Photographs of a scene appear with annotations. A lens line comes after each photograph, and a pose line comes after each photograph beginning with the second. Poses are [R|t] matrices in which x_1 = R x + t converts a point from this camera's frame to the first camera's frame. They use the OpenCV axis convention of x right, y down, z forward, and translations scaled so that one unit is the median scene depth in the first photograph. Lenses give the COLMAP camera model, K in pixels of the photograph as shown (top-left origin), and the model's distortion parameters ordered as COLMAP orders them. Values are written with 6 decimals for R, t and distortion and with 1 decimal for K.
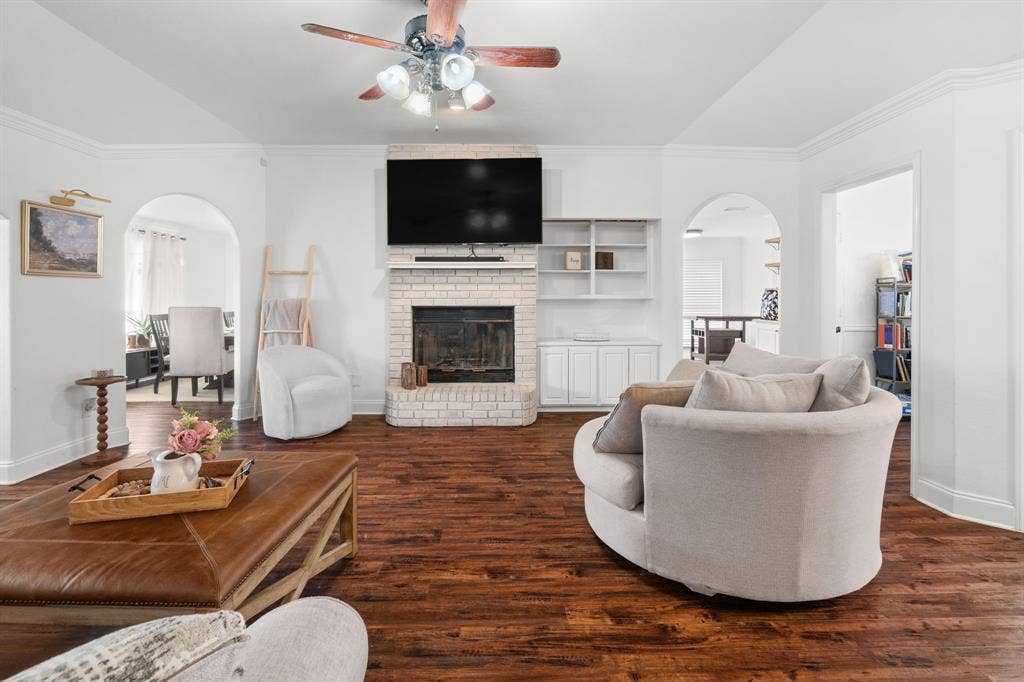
lens RADIAL K [[455.7, 0, 511.8], [0, 455.7, 295.7], [0, 0, 1]] dist [-0.004503, -0.000588]
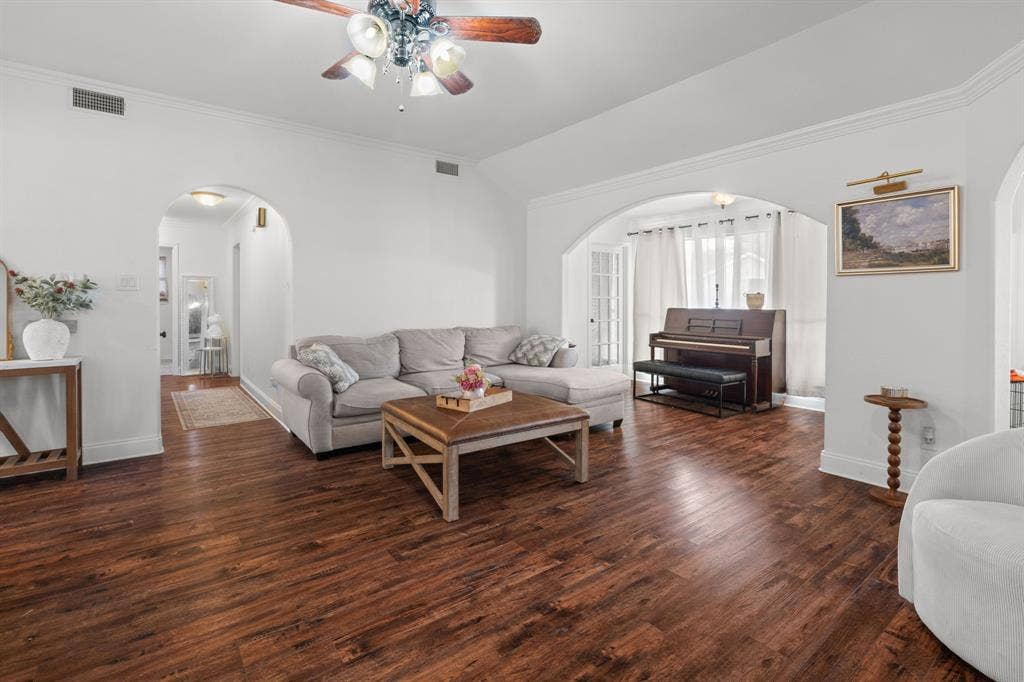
lens RADIAL K [[455.7, 0, 484.7], [0, 455.7, 301.2], [0, 0, 1]] dist [-0.004503, -0.000588]
pose [[-0.825080, -0.002437, -0.565011, 0.174245], [0.000882, 0.999984, -0.005601, 0.016730], [0.565016, -0.005120, -0.825064, 1.549497]]
